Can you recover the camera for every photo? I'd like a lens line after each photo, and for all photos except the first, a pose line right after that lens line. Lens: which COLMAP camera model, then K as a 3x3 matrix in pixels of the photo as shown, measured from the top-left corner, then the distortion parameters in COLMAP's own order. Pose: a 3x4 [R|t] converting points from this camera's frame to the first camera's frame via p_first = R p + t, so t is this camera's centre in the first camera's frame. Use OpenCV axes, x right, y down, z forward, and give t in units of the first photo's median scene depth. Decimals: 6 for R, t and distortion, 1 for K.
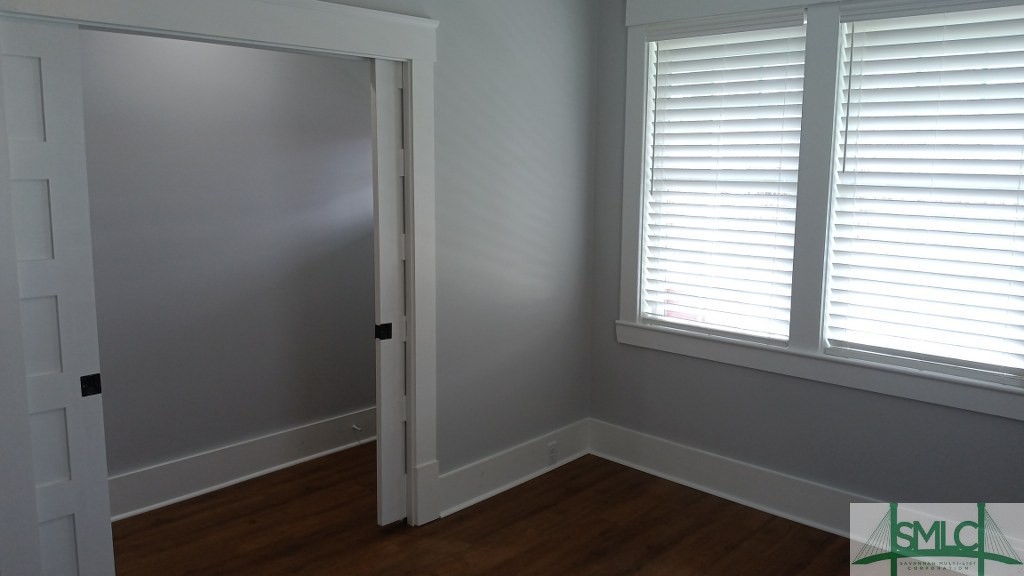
lens RADIAL K [[823.9, 0, 512.4], [0, 823.9, 283.2], [0, 0, 1]] dist [0.045583, -0.094764]
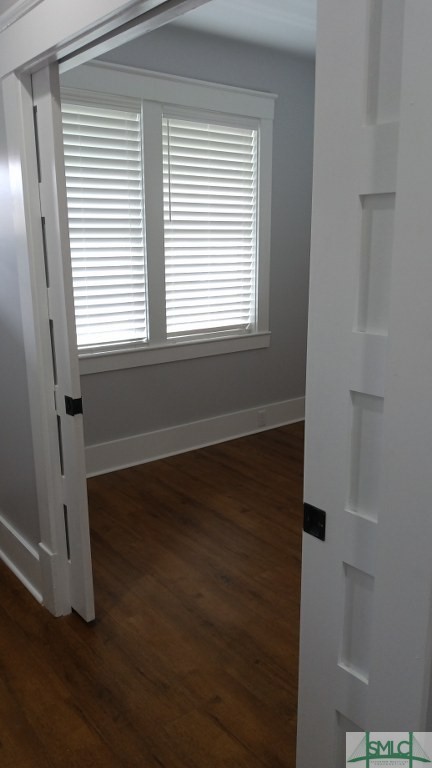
lens RADIAL K [[617.9, 0, 216.6], [0, 617.9, 378.0], [0, 0, 1]] dist [0.045583, -0.094764]
pose [[0.144692, -0.236162, 0.960881, -0.732945], [0.151254, 0.964966, 0.214390, -0.084648], [-0.977848, 0.114317, 0.175343, 0.732243]]
